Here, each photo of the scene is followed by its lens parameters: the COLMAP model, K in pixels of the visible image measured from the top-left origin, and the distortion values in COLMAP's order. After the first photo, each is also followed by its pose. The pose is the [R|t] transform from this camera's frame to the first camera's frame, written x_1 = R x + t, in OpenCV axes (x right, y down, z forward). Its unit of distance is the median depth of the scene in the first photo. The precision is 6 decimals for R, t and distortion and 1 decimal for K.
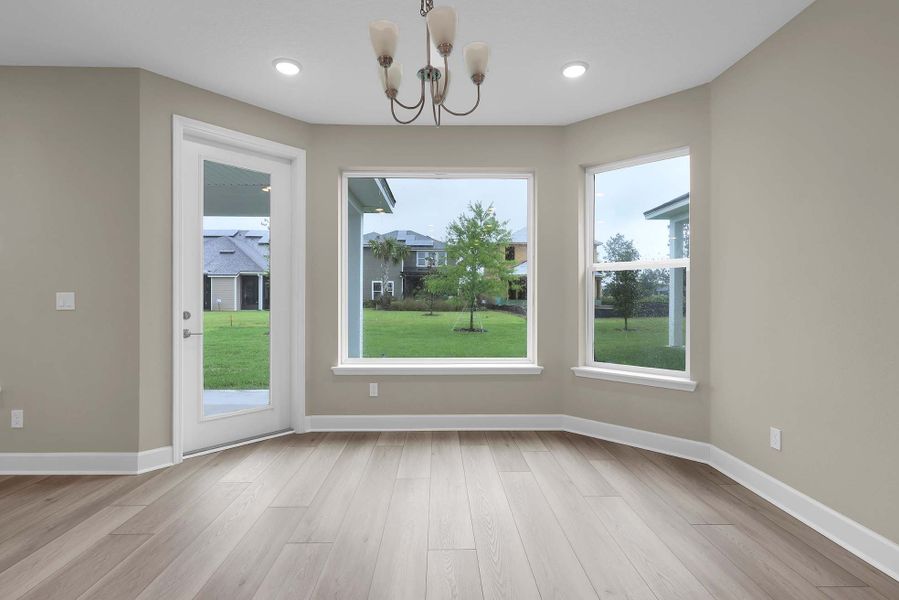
lens RADIAL K [[410.3, 0, 456.5], [0, 410.3, 295.8], [0, 0, 1]] dist [-0.012088, 0.000554]
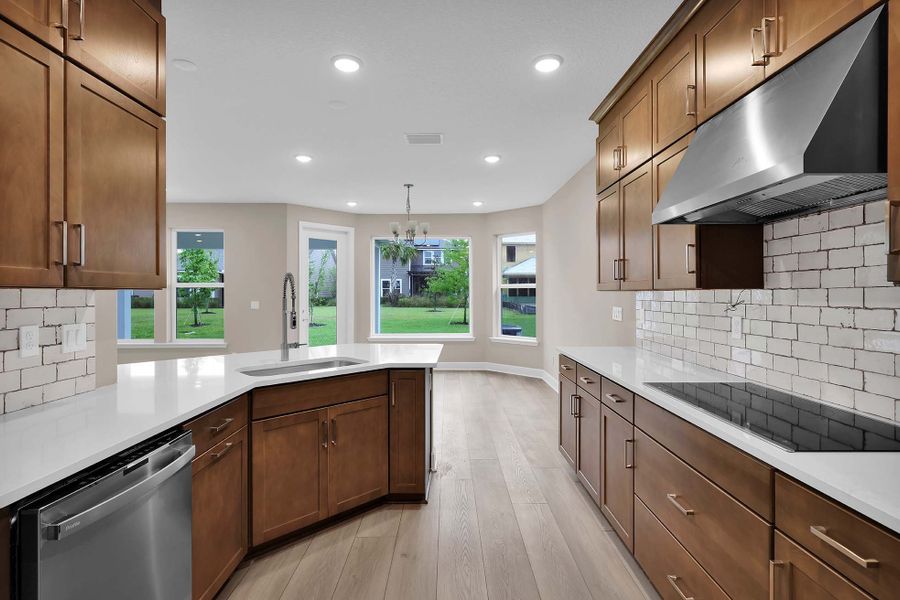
lens RADIAL K [[393.9, 0, 449.8], [0, 393.9, 293.1], [0, 0, 1]] dist [-0.000495, -0.000955]
pose [[0.999537, -0.003066, -0.030259, 0.017453], [0.003108, 0.999994, 0.001328, -0.004725], [0.030255, -0.001421, 0.999541, -0.104114]]
